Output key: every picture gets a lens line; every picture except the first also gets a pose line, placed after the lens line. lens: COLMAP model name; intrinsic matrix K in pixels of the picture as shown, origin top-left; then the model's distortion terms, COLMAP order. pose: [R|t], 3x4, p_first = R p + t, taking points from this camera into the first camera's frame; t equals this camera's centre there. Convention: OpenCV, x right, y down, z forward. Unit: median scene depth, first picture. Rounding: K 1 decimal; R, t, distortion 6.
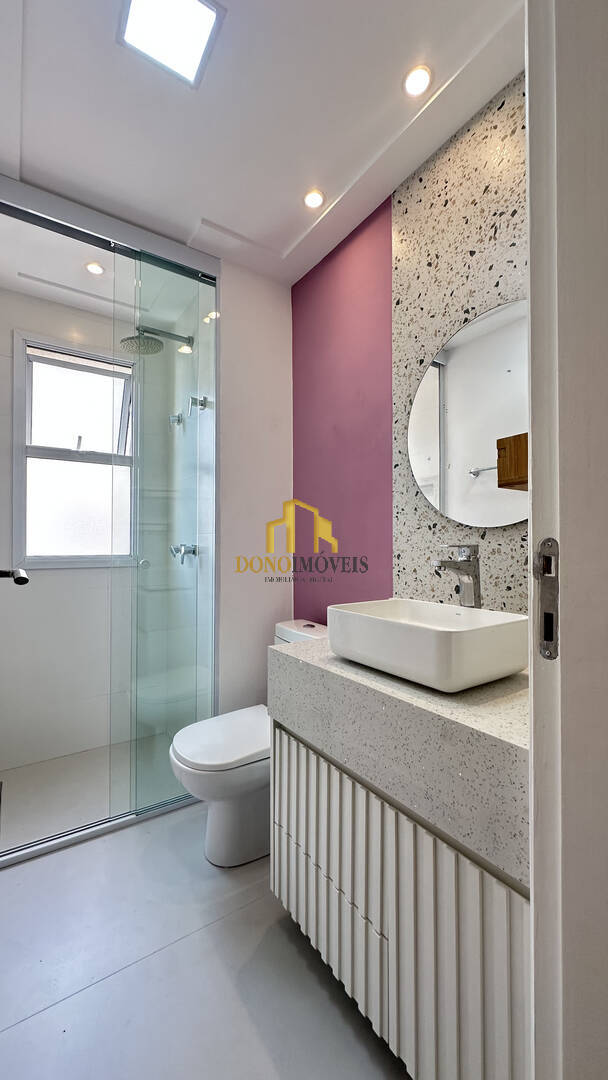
lens RADIAL K [[430.4, 0, 304.8], [0, 430.4, 535.0], [0, 0, 1]] dist [-0.005951, 0.001205]
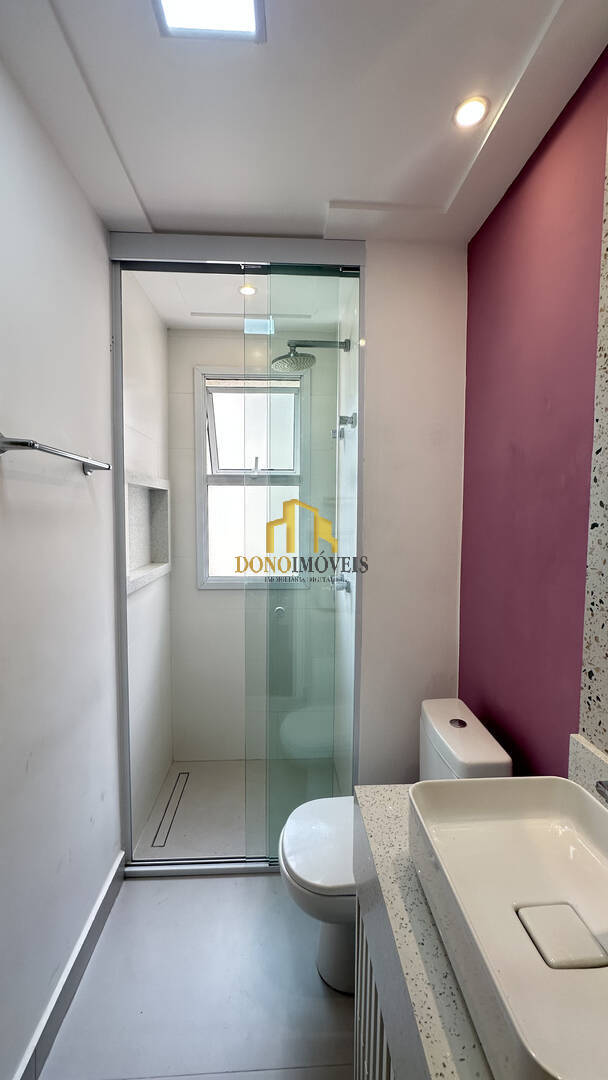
lens RADIAL K [[430.4, 0, 299.8], [0, 430.4, 539.7], [0, 0, 1]] dist [-0.005951, 0.001205]
pose [[0.859092, 0.033835, -0.510702, 0.166173], [0.007491, 0.996875, 0.078645, -0.192606], [0.511767, -0.071389, 0.856153, 0.271796]]
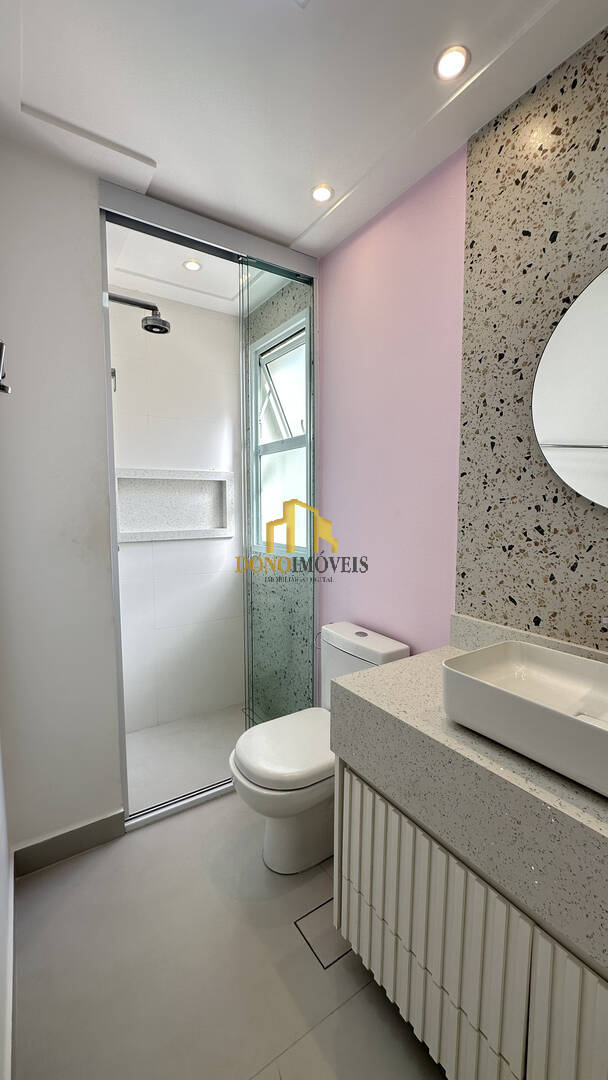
lens RADIAL K [[430.4, 0, 304.1], [0, 430.4, 538.7], [0, 0, 1]] dist [-0.005951, 0.001205]
pose [[0.999789, 0.000816, -0.020532, -0.101763], [0.001331, 0.994544, 0.104309, -0.121788], [0.020505, -0.104315, 0.994333, 0.088004]]
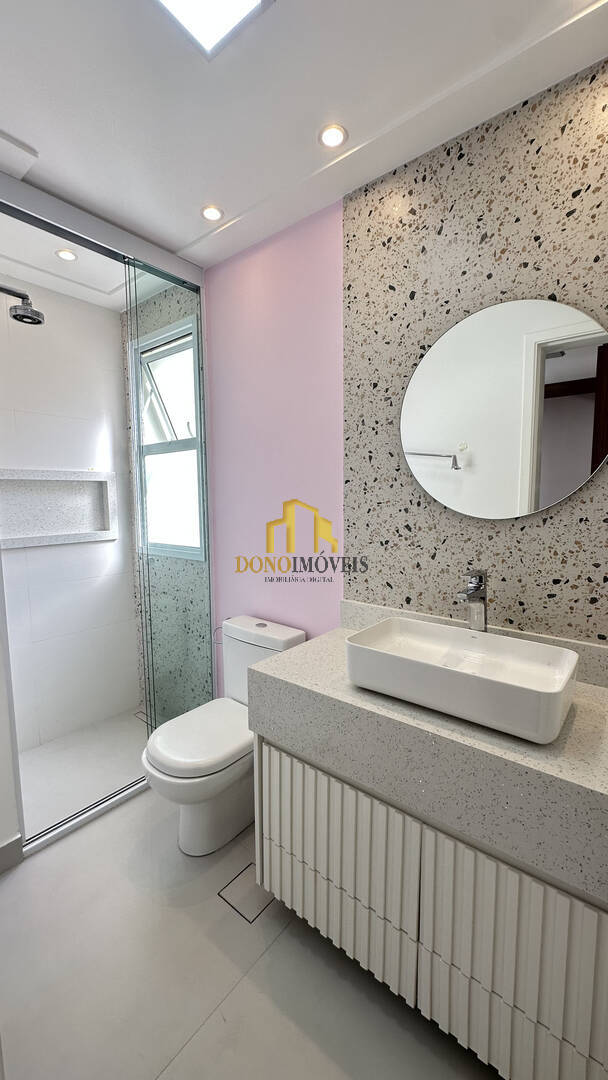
lens RADIAL K [[430.4, 0, 303.1], [0, 430.4, 538.5], [0, 0, 1]] dist [-0.005951, 0.001205]
pose [[0.960872, -0.036234, 0.274614, -0.189302], [0.003555, 0.992939, 0.118574, -0.148228], [-0.276972, -0.112958, 0.954216, 0.003158]]
